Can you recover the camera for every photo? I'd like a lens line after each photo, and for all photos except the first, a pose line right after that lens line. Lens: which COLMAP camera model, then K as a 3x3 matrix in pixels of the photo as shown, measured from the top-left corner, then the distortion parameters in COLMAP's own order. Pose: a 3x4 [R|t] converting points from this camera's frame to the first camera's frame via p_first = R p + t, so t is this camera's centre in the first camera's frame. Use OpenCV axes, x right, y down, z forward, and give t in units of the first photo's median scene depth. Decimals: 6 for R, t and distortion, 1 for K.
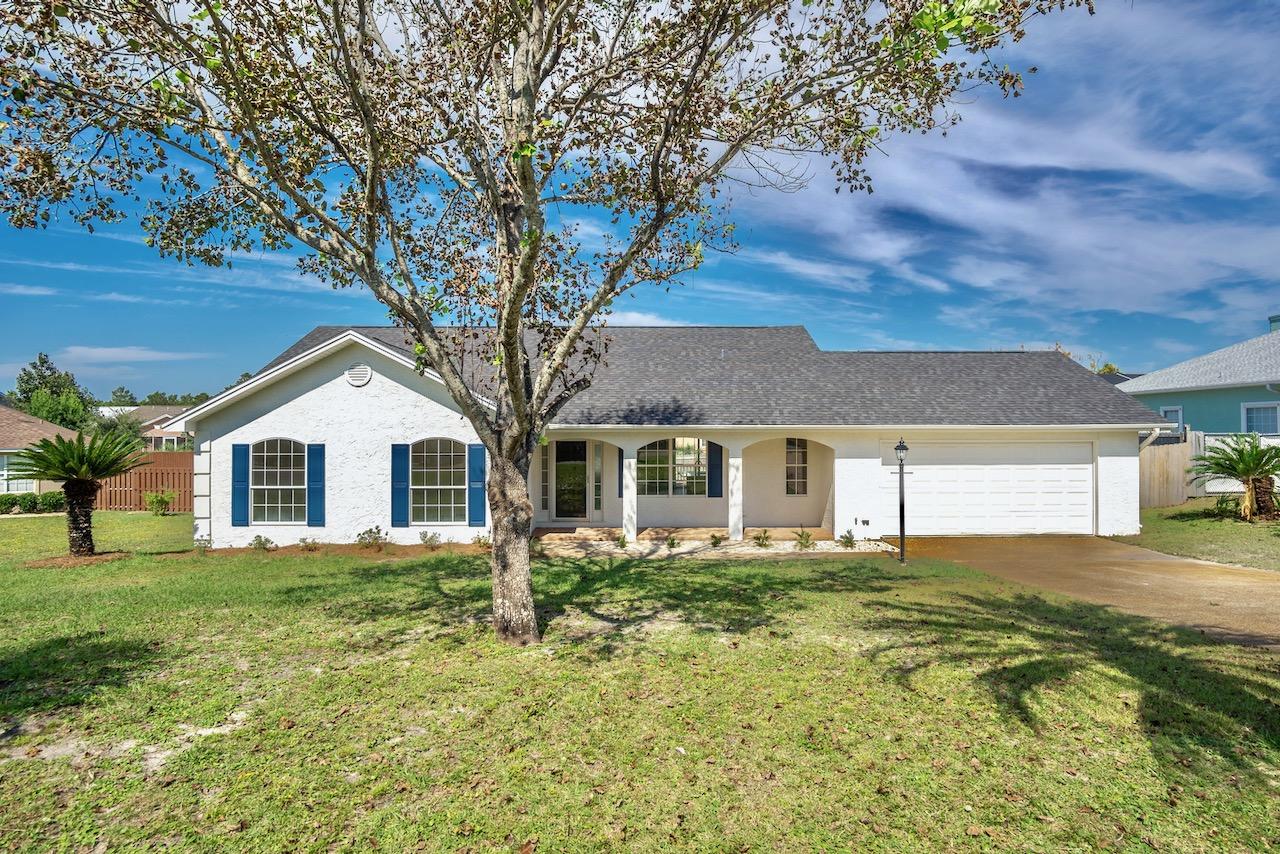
lens RADIAL K [[701.3, 0, 640.3], [0, 701.3, 443.7], [0, 0, 1]] dist [-0.032784, 0.010142]
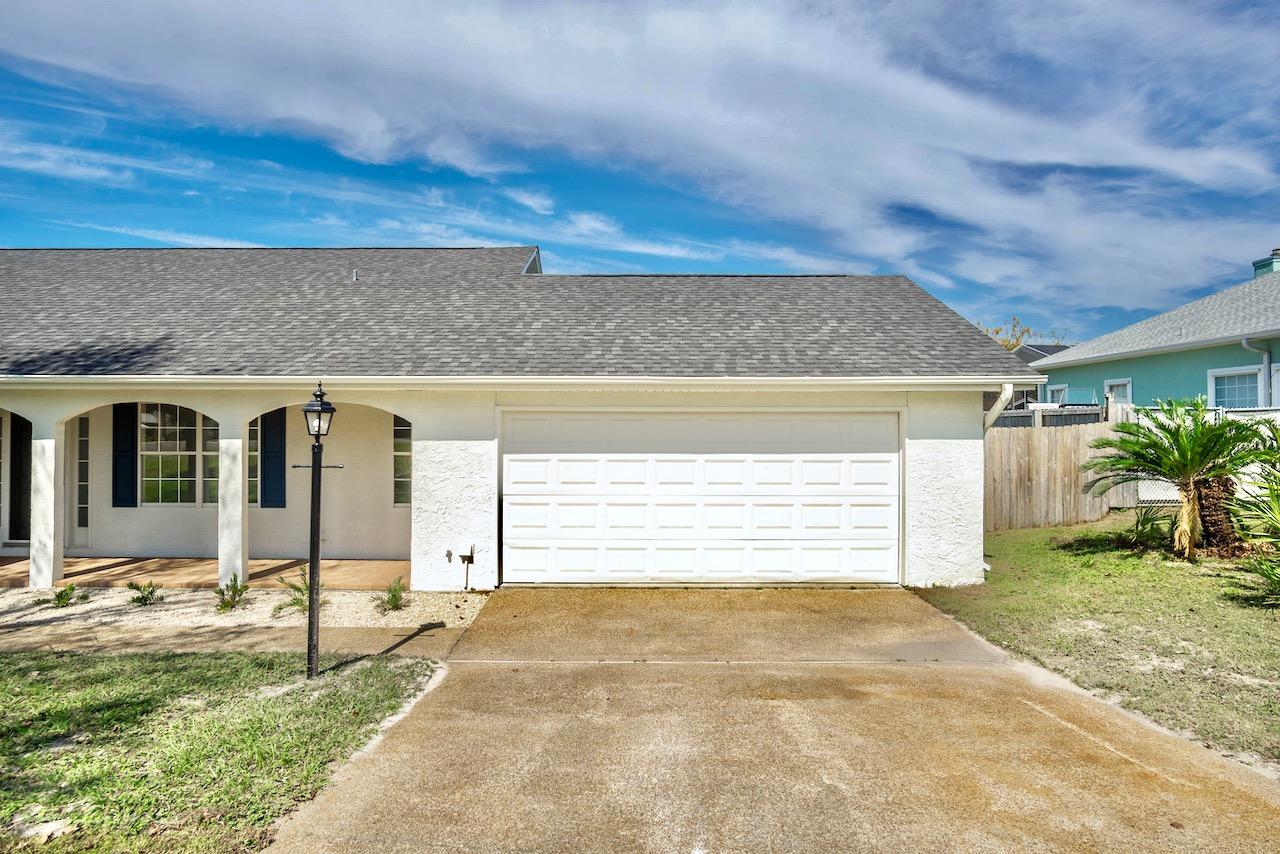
lens RADIAL K [[701.3, 0, 640.3], [0, 701.3, 443.7], [0, 0, 1]] dist [-0.032784, 0.010142]
pose [[0.999991, 0.003818, -0.001683, 0.448669], [-0.003805, 0.999962, 0.007814, 0.018649], [0.001712, -0.007807, 0.999968, 0.449773]]
